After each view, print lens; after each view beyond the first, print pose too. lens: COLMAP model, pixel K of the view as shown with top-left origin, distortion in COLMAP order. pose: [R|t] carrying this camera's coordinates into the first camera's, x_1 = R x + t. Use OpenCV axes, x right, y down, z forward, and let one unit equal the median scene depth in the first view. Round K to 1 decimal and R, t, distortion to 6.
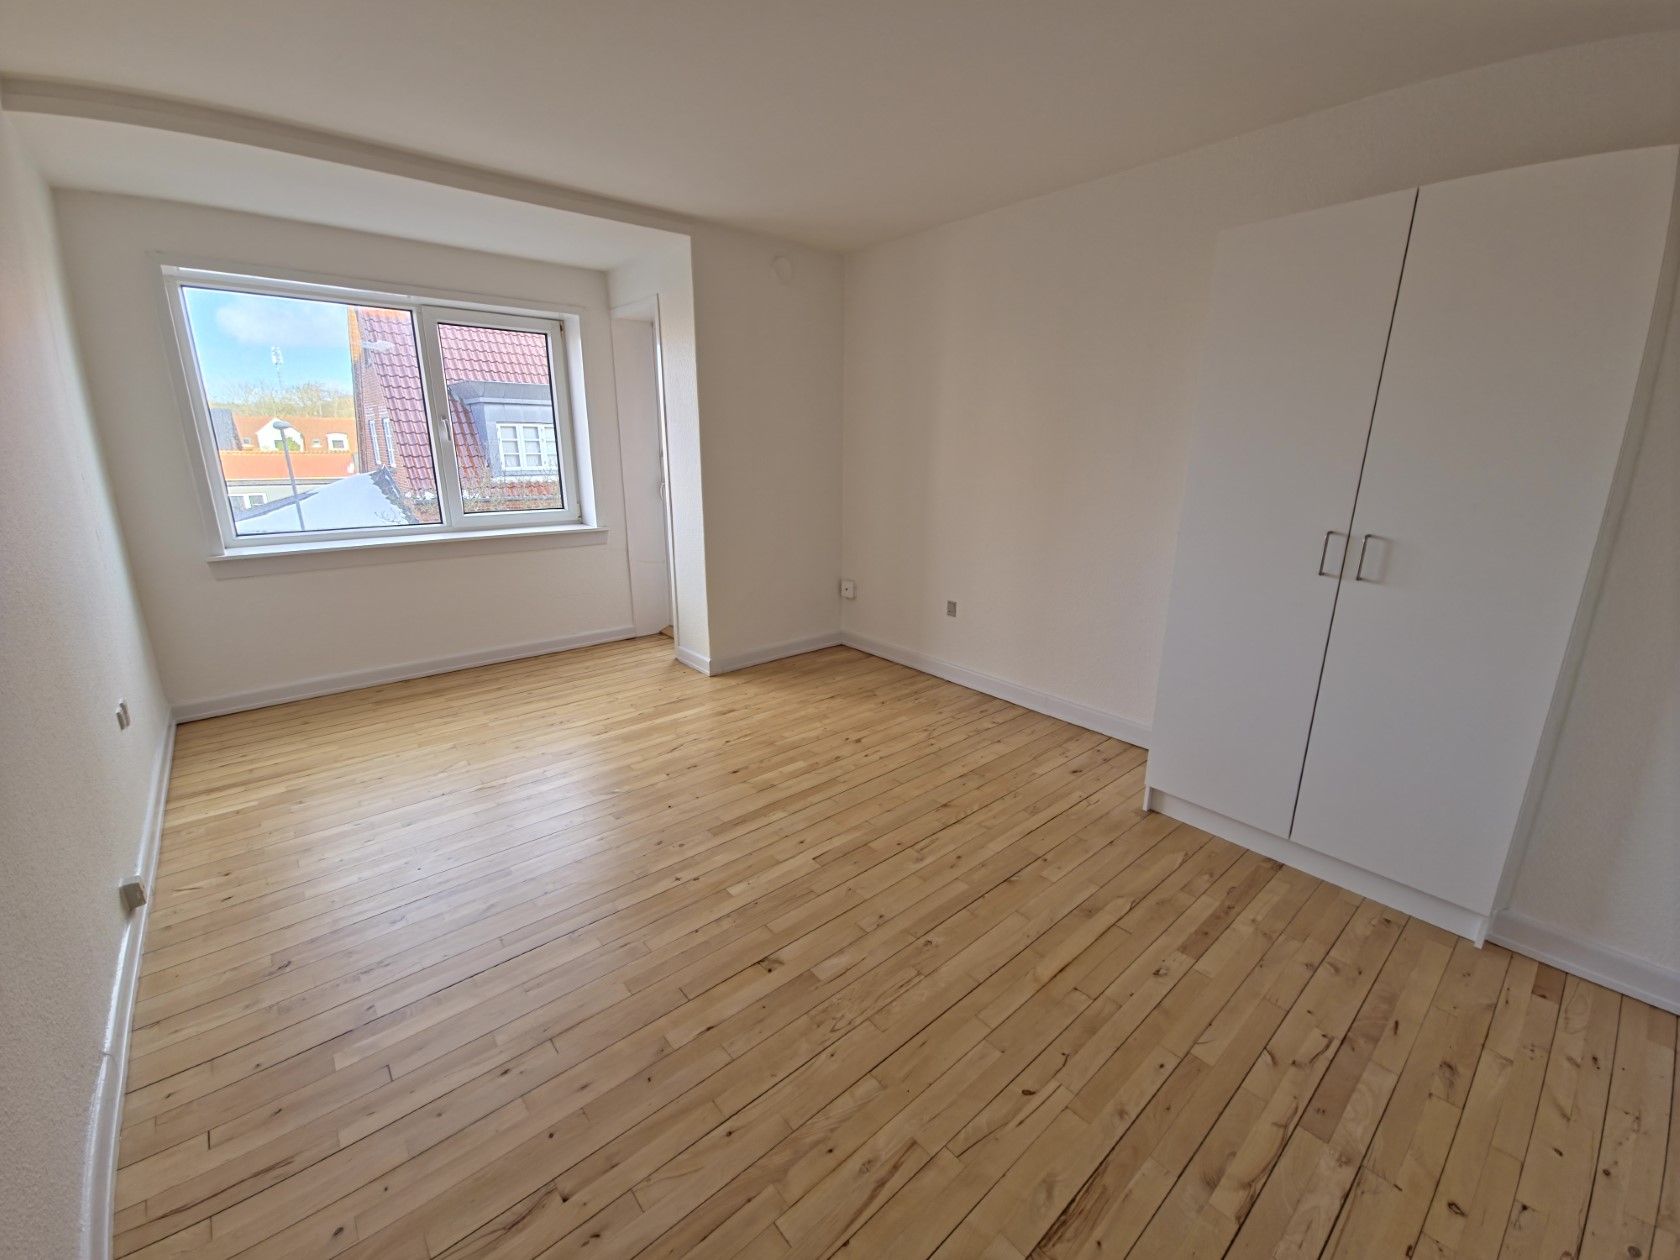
lens RADIAL K [[688.1, 0, 847.9], [0, 688.1, 627.9], [0, 0, 1]] dist [-0.003154, -0.001246]
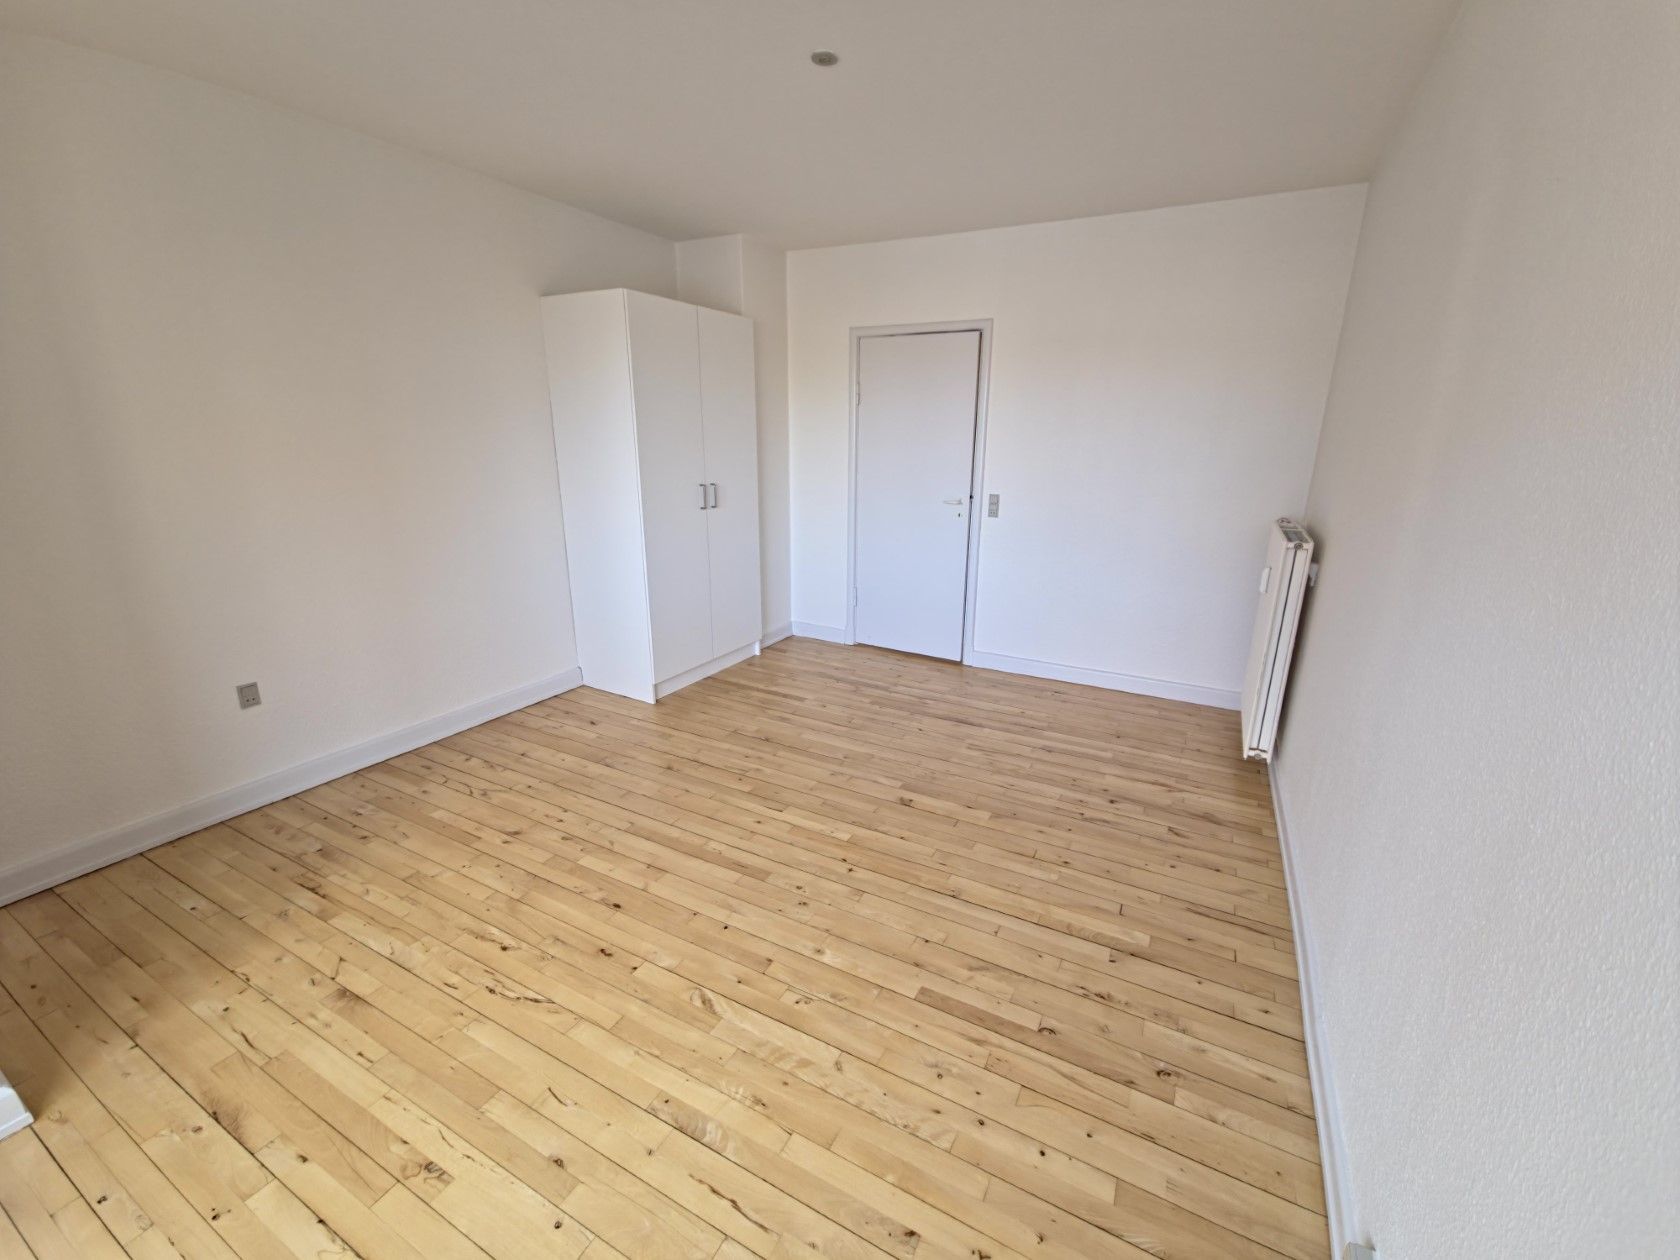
lens RADIAL K [[688.1, 0, 847.5], [0, 688.1, 632.6], [0, 0, 1]] dist [-0.003154, -0.001246]
pose [[-0.361402, -0.274579, 0.891064, -0.903955], [0.227509, 0.900804, 0.369855, -0.285805], [-0.904228, 0.336391, -0.263083, 0.977851]]
